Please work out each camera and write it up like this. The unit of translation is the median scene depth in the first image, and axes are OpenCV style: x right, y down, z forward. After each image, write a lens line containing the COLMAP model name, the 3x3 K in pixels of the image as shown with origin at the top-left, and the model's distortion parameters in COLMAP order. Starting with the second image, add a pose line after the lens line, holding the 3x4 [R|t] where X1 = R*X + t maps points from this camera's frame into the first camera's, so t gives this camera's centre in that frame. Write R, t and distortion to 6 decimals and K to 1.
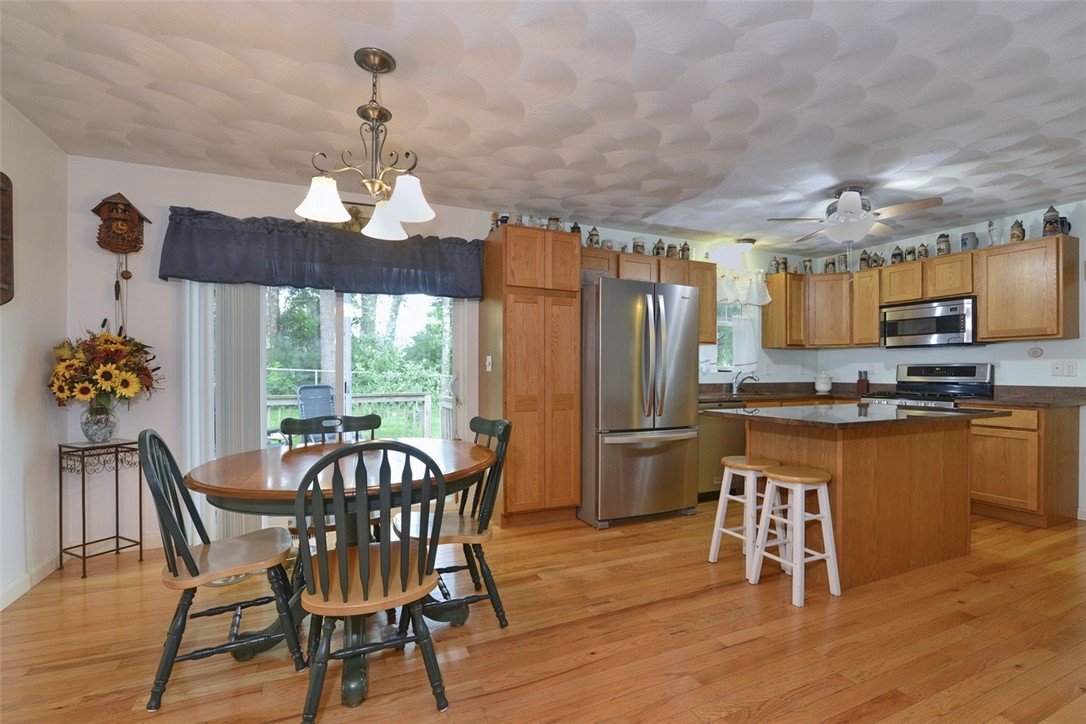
lens RADIAL K [[499.5, 0, 546.8], [0, 499.5, 373.0], [0, 0, 1]] dist [-0.019835, 0.000704]
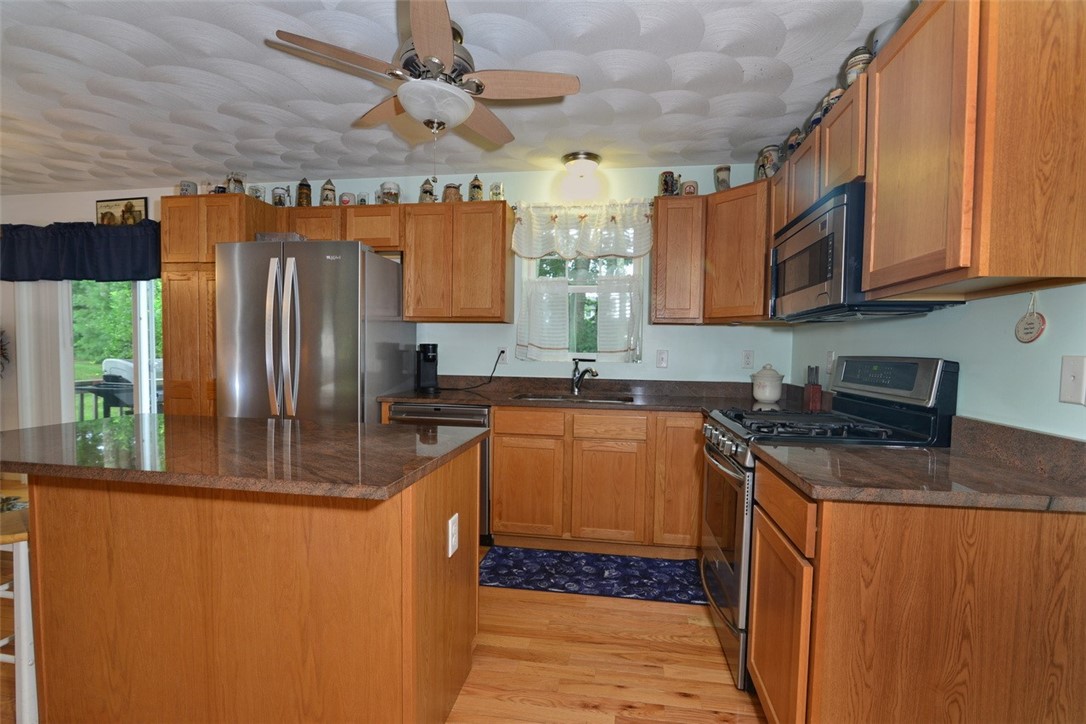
lens RADIAL K [[499.5, 0, 546.8], [0, 499.5, 373.0], [0, 0, 1]] dist [-0.019835, 0.000704]
pose [[0.831745, 0.038873, -0.553795, 0.802181], [-0.018868, 0.998949, 0.041781, -0.016273], [0.554837, -0.024302, 0.831604, 0.483729]]
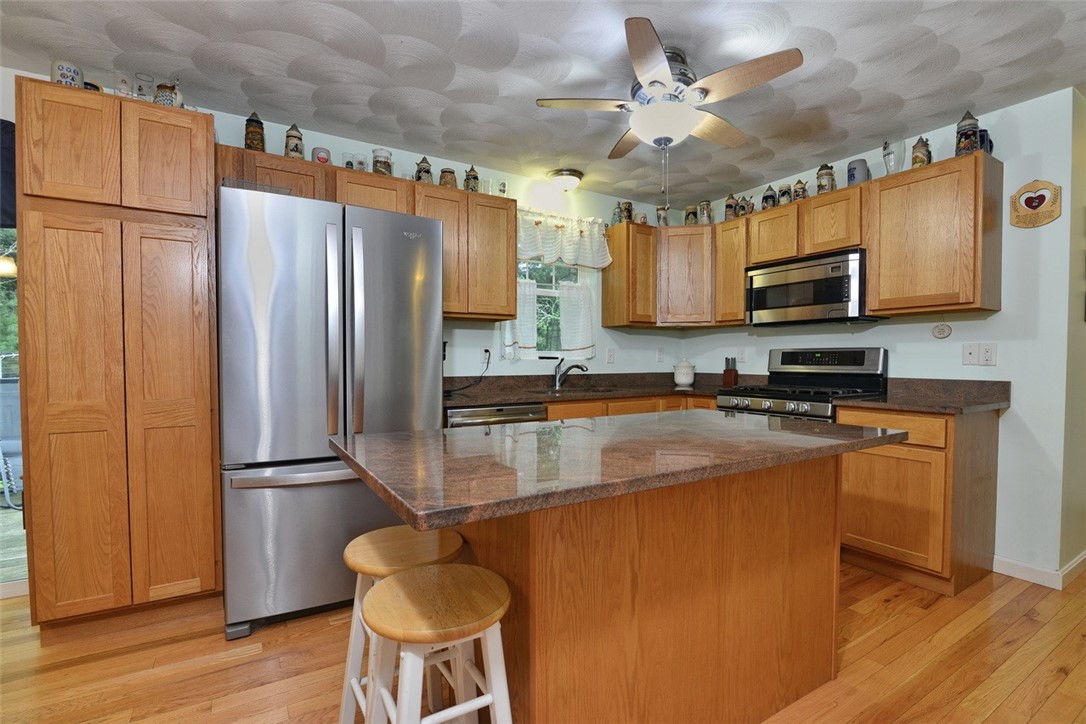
lens RADIAL K [[499.5, 0, 546.8], [0, 499.5, 373.0], [0, 0, 1]] dist [-0.019835, 0.000704]
pose [[0.992640, -0.004002, 0.121040, 0.310895], [0.000916, 0.999673, 0.025538, -0.000581], [-0.121103, -0.025239, 0.992319, 0.325141]]
